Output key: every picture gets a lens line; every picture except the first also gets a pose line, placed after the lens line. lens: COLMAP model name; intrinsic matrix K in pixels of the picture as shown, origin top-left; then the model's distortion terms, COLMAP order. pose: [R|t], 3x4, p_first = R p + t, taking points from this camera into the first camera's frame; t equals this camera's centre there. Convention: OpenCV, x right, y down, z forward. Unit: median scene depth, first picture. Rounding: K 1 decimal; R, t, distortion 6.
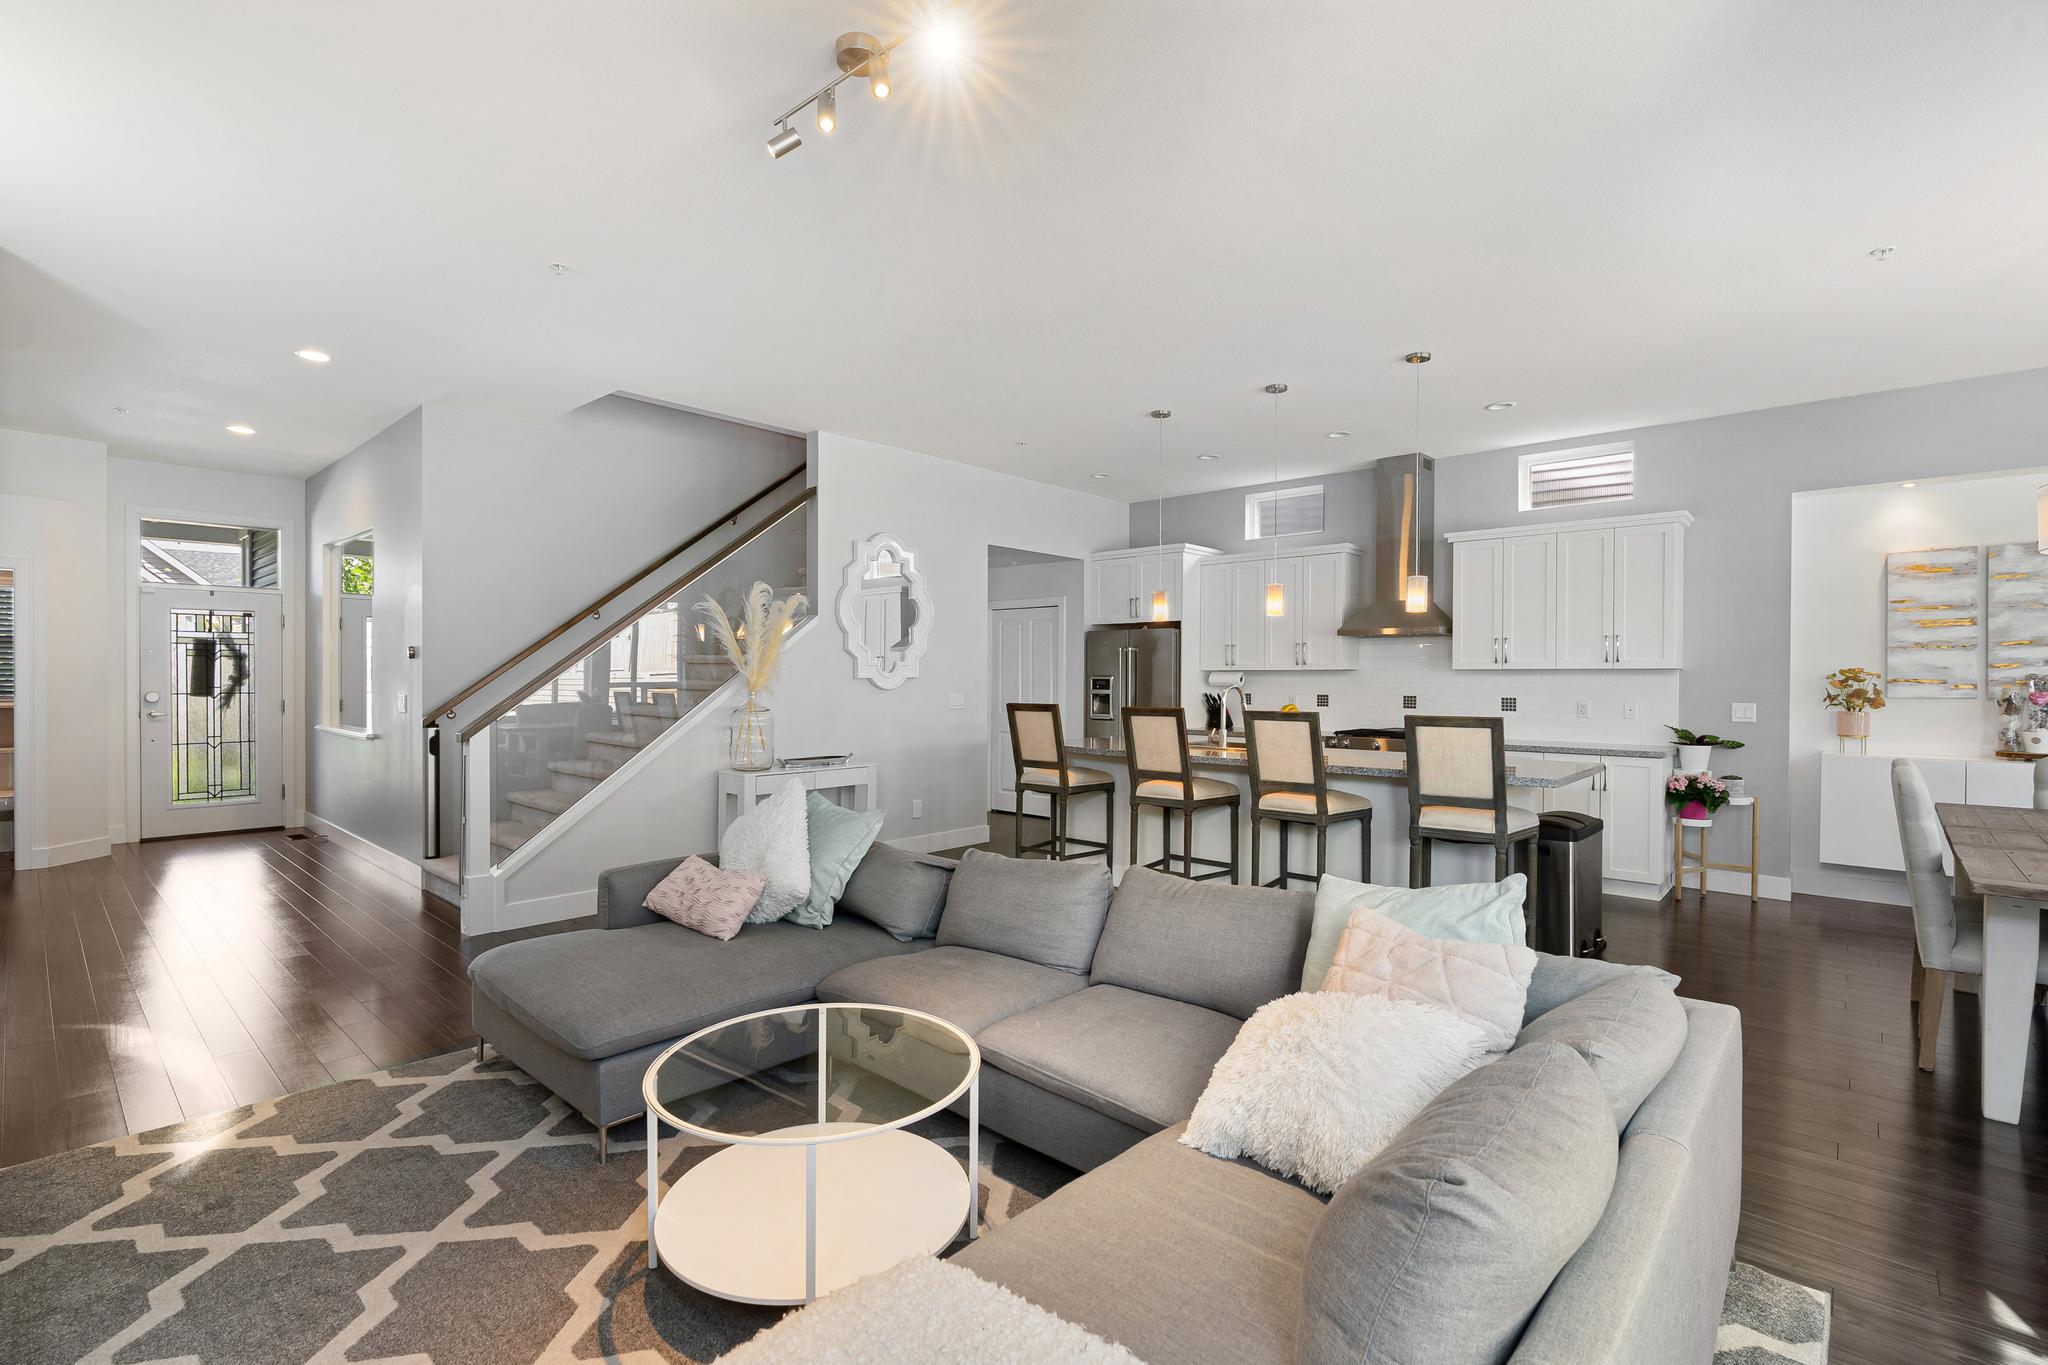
lens RADIAL K [[930.9, 0, 1016.7], [0, 930.9, 681.0], [0, 0, 1]] dist [-0.012517, 0.002184]
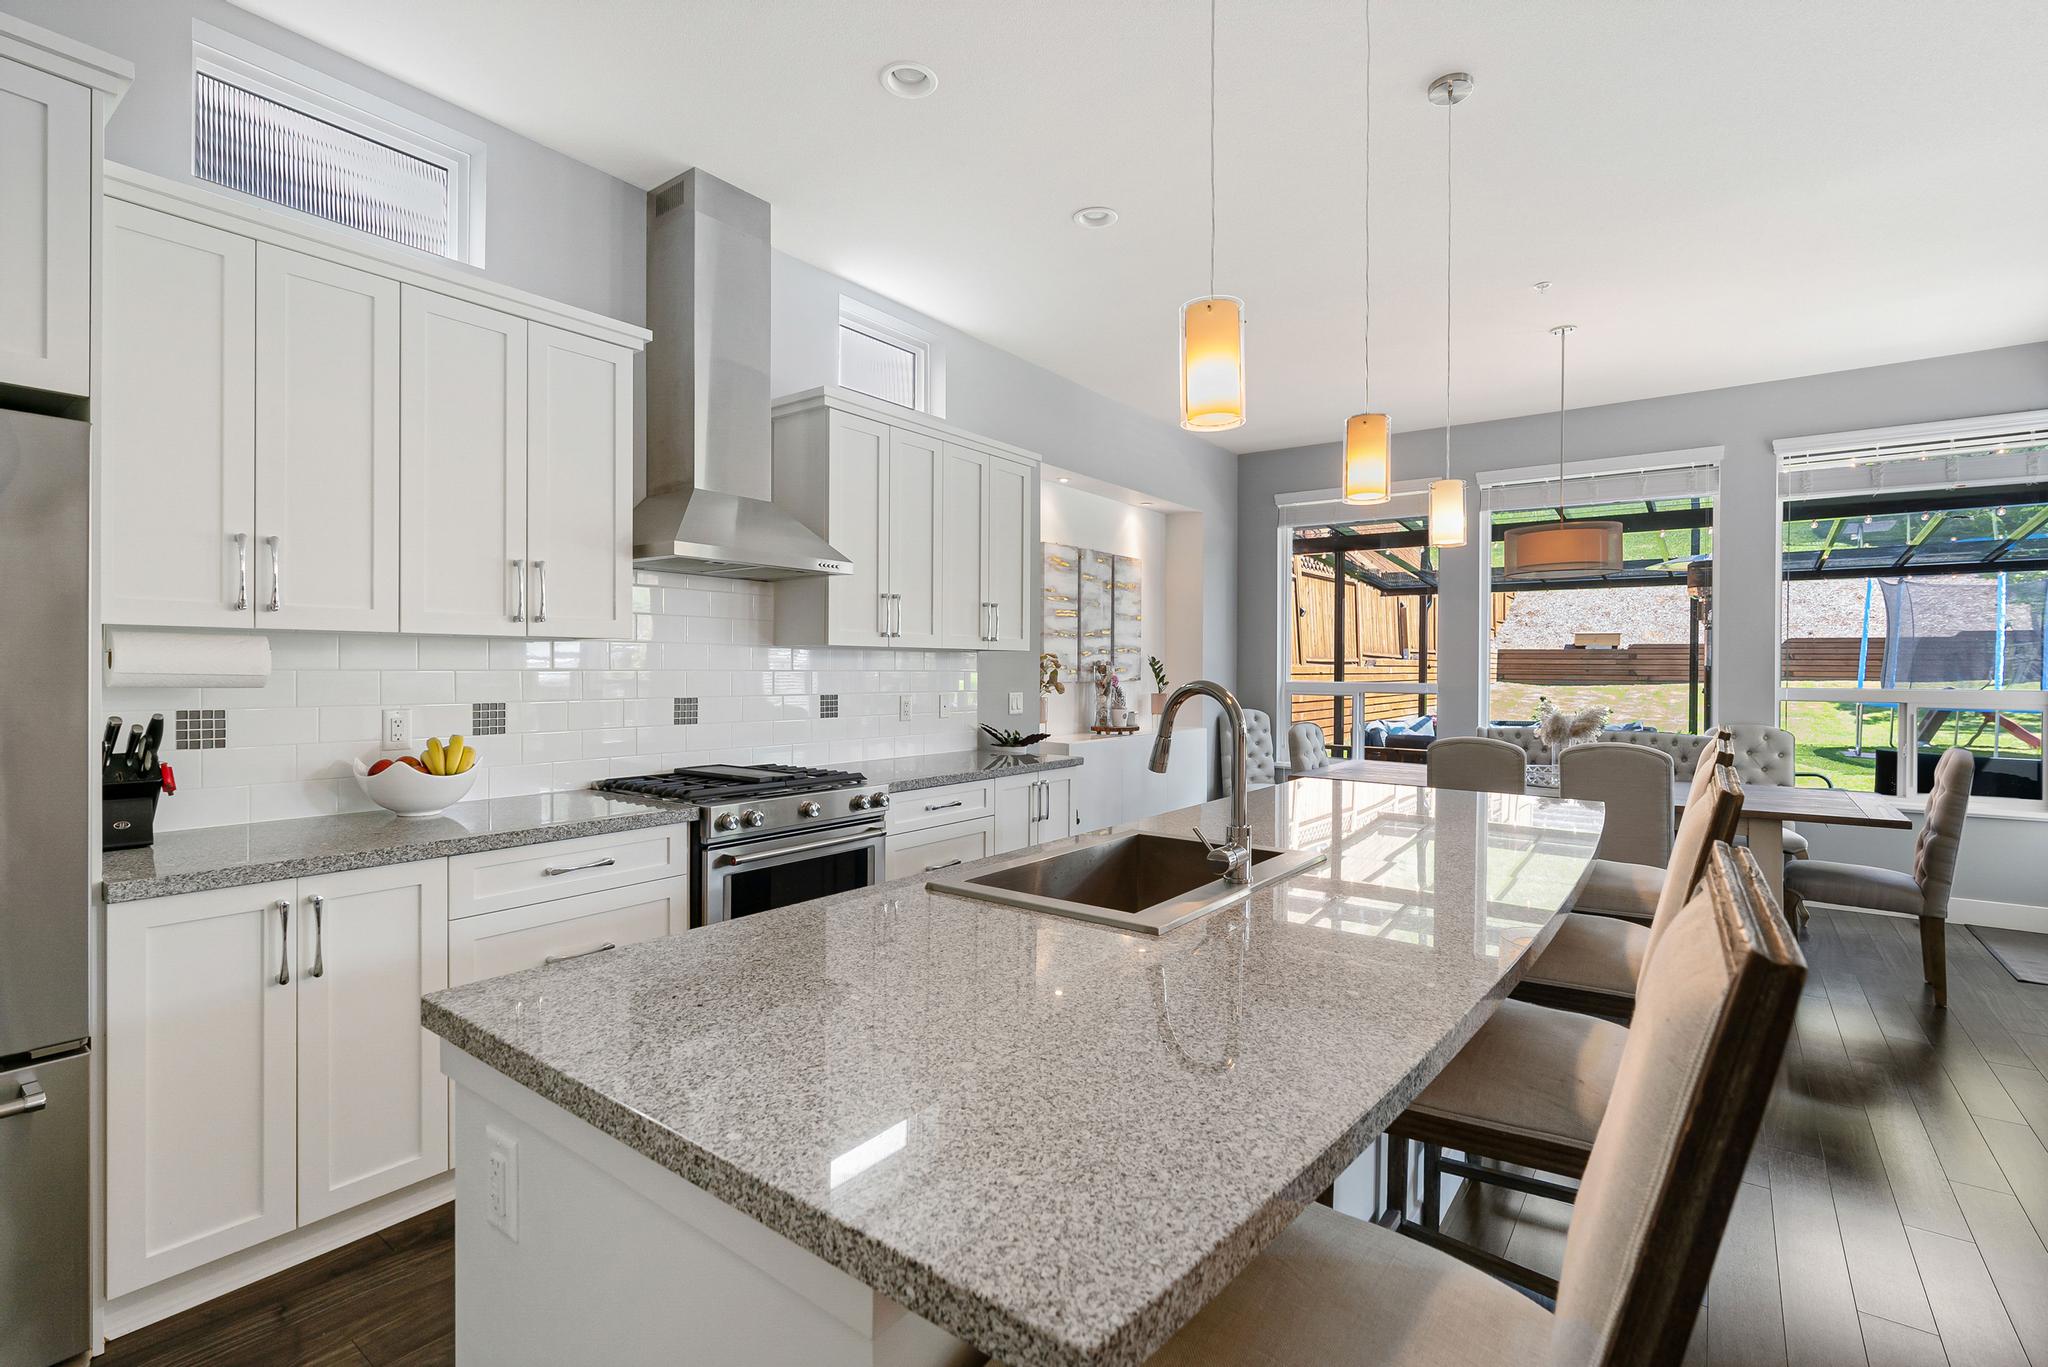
lens RADIAL K [[930.9, 0, 995.9], [0, 930.9, 683.3], [0, 0, 1]] dist [-0.012517, 0.002184]
pose [[-0.072529, -0.021643, 0.997131, -0.096781], [-0.002199, 0.999766, 0.021541, -0.003501], [-0.997364, -0.000630, -0.072560, 1.176815]]
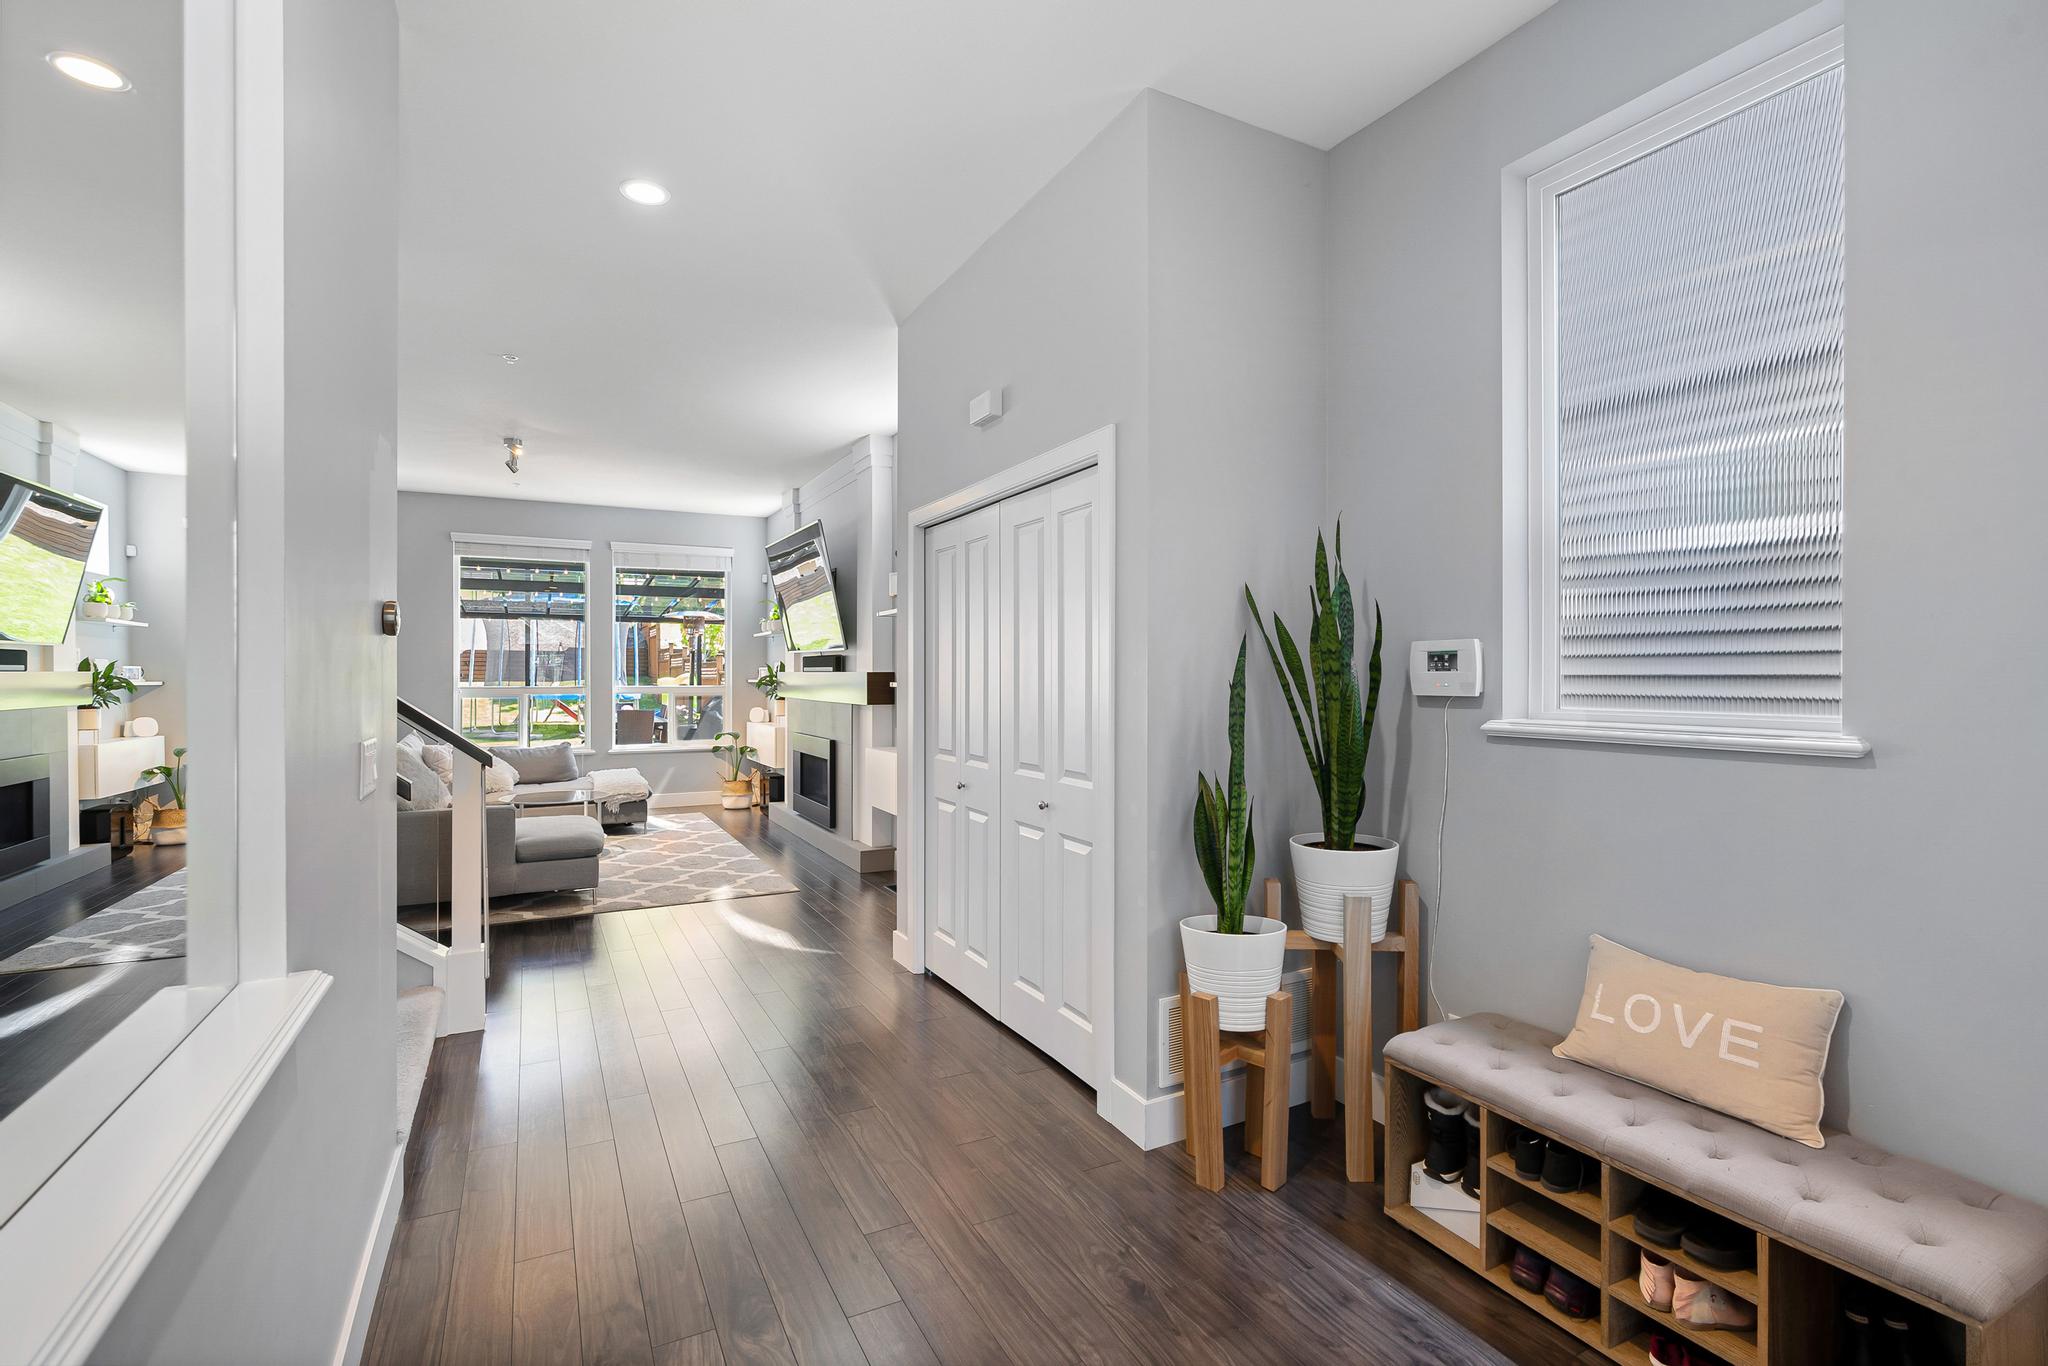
lens RADIAL K [[930.9, 0, 1025.0], [0, 930.9, 678.1], [0, 0, 1]] dist [-0.012517, 0.002184]
pose [[-0.943764, -0.008284, 0.330515, -1.132048], [-0.006071, 0.999952, 0.007726, -0.014775], [-0.330563, 0.005285, -0.943769, 1.406763]]
